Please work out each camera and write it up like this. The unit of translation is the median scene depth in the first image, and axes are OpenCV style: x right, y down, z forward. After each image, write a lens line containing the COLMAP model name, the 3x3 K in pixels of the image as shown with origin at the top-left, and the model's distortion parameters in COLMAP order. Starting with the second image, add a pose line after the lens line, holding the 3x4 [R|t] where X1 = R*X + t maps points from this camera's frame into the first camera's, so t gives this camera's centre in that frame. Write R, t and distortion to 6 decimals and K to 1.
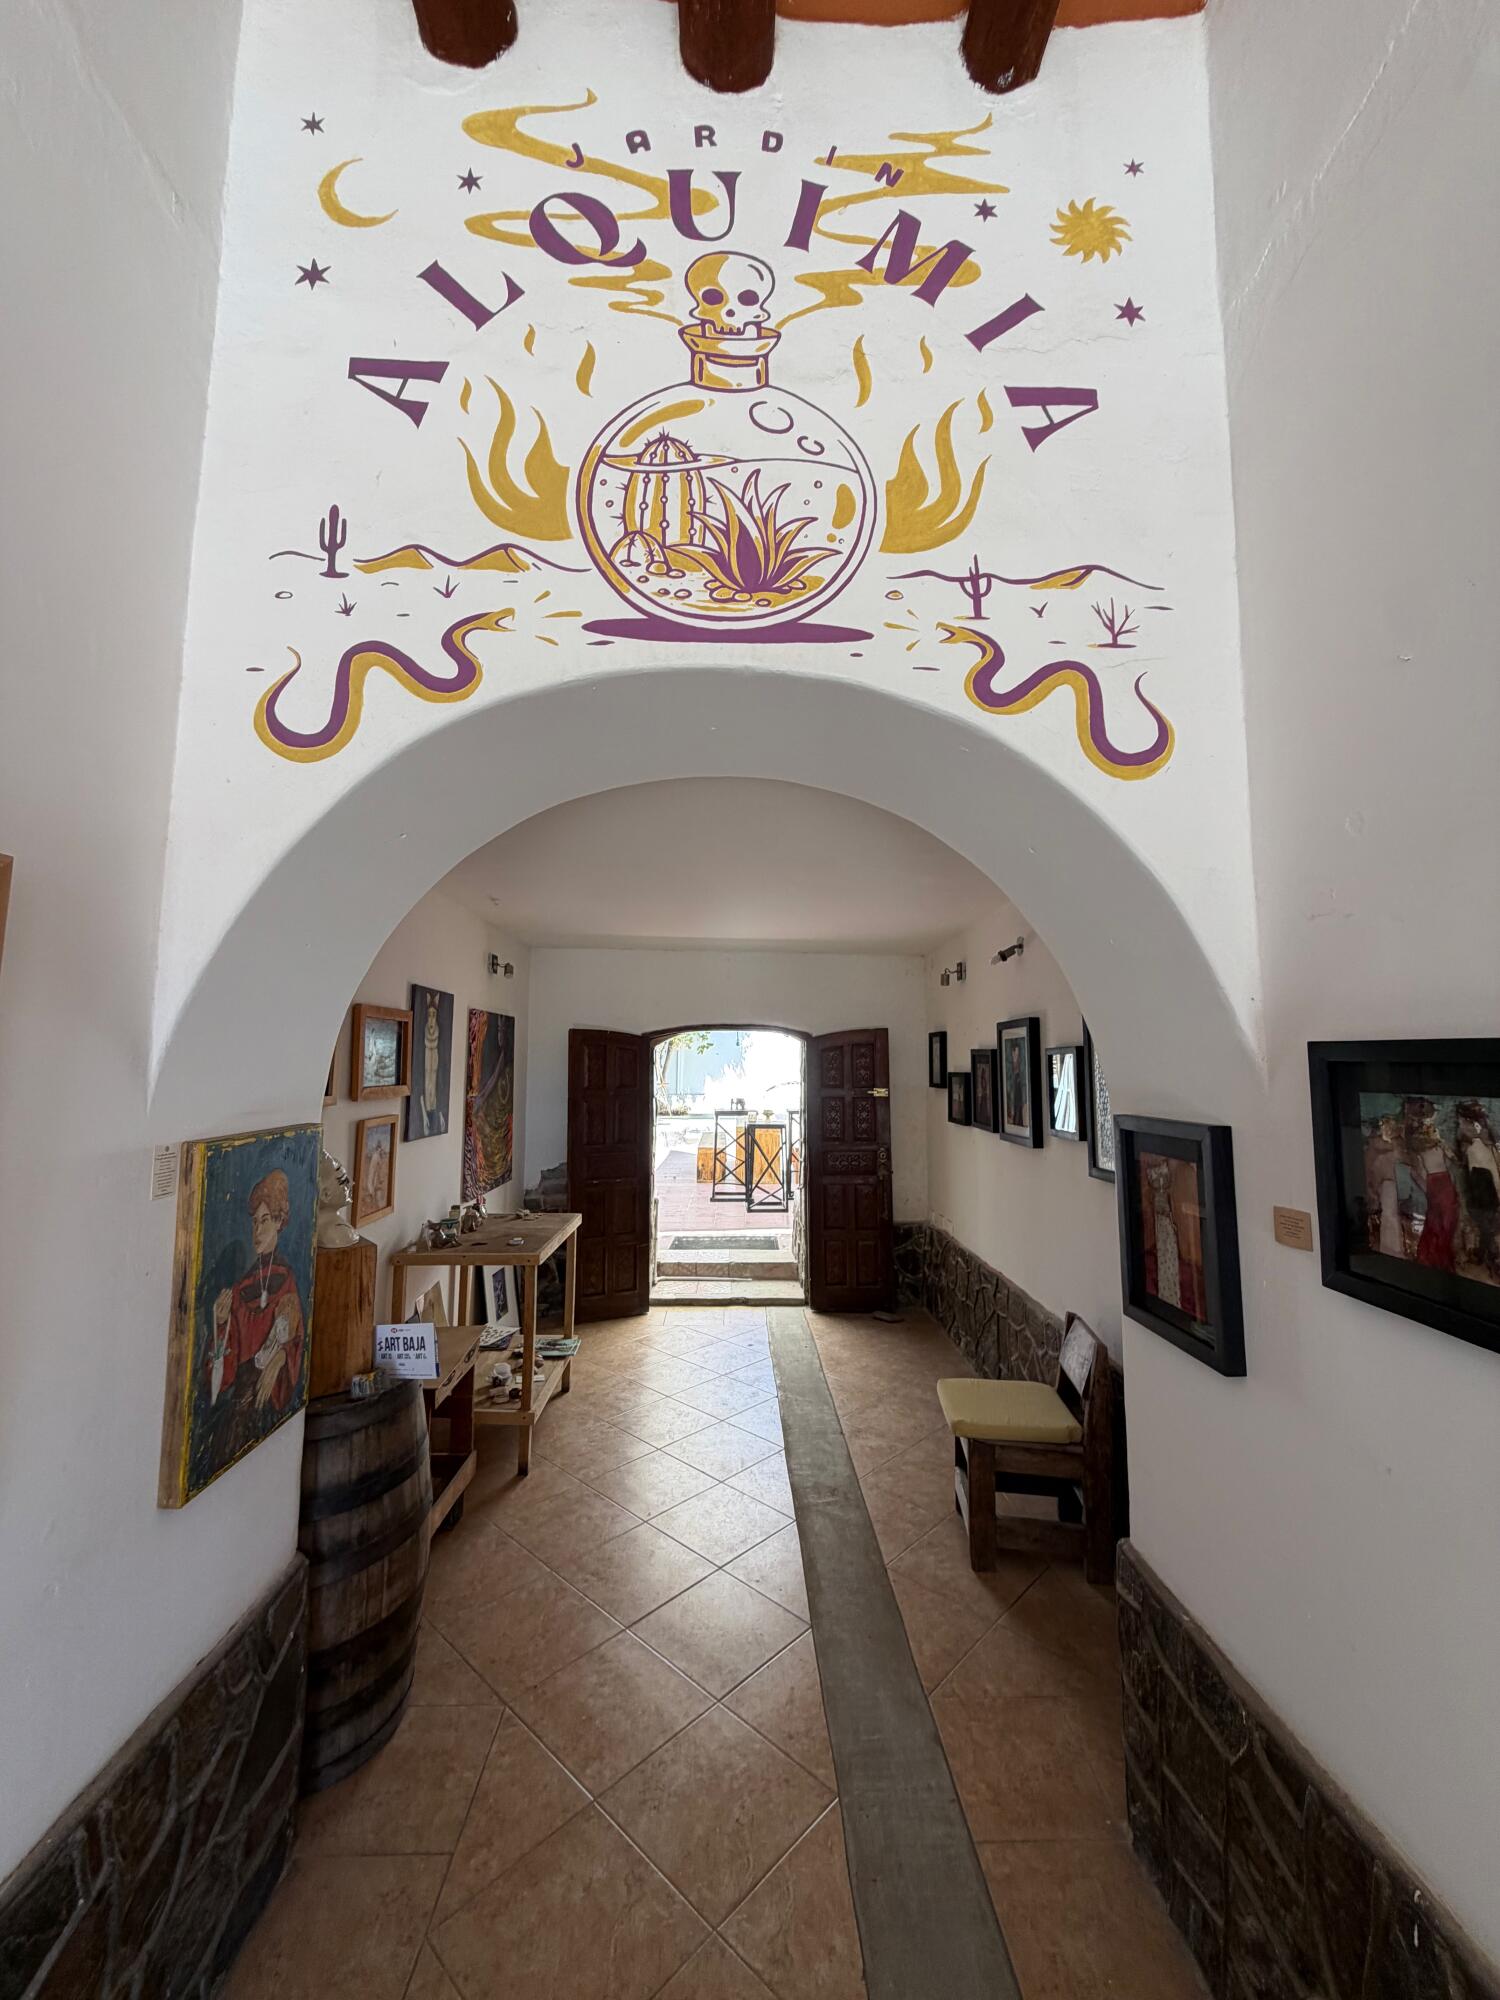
lens RADIAL K [[798.9, 0, 751.8], [0, 798.9, 997.4], [0, 0, 1]] dist [0.001666, 0.000461]
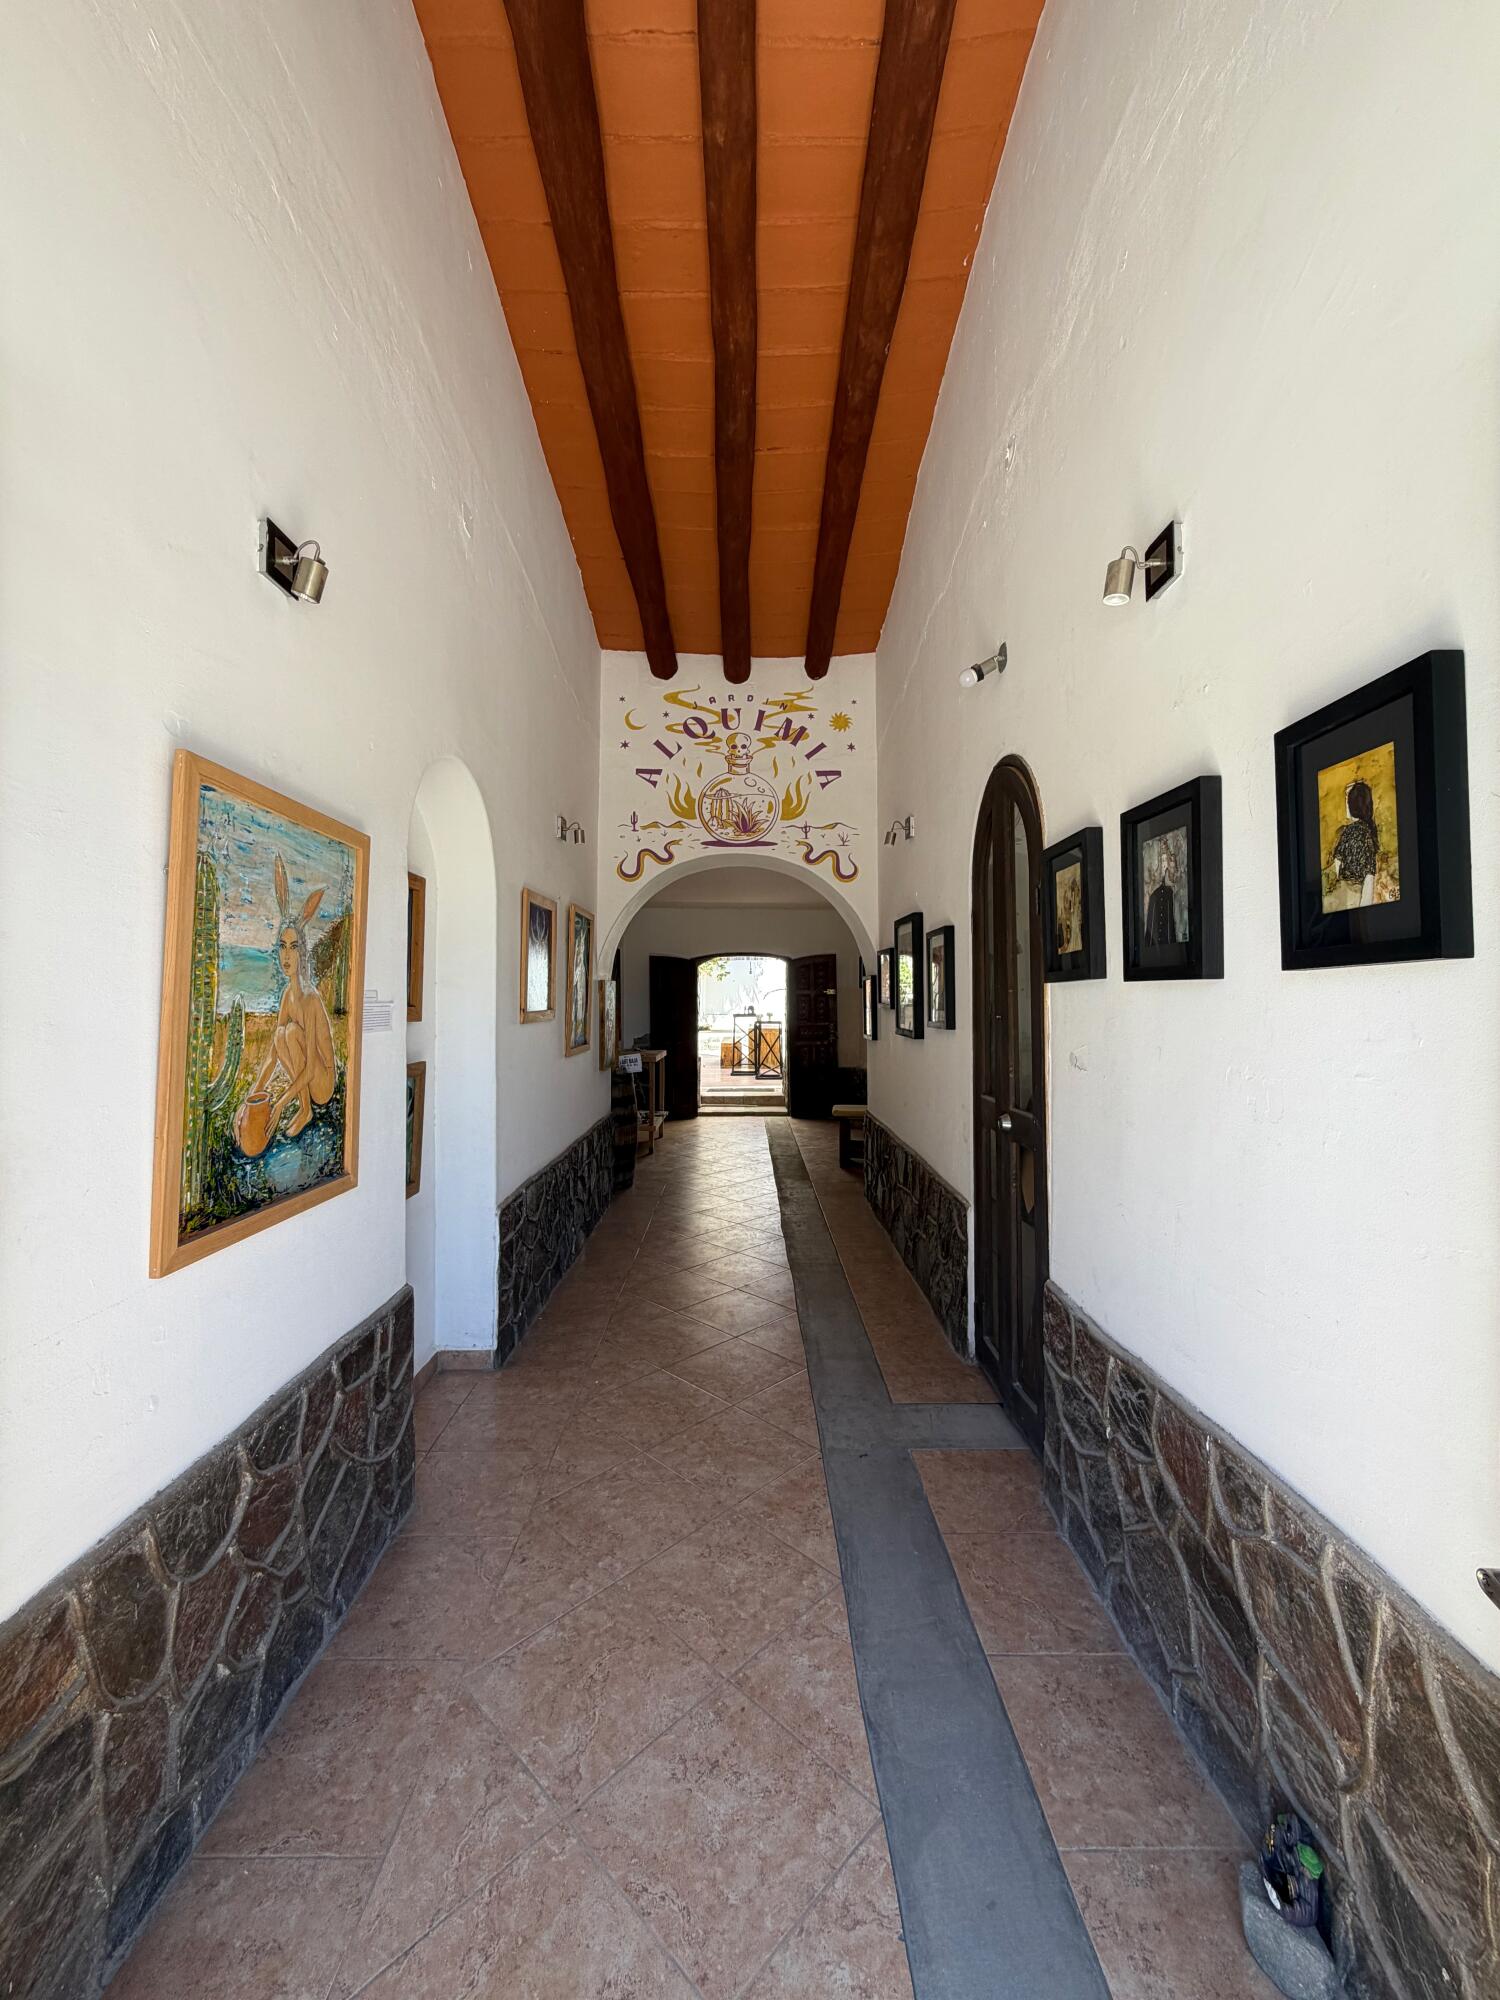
lens RADIAL K [[798.9, 0, 746.7], [0, 798.9, 1001.1], [0, 0, 1]] dist [0.001666, 0.000461]
pose [[0.999641, -0.006329, -0.026034, 0.094859], [0.008594, 0.996100, 0.087814, -0.048689], [0.025377, -0.088006, 0.995797, -2.667017]]
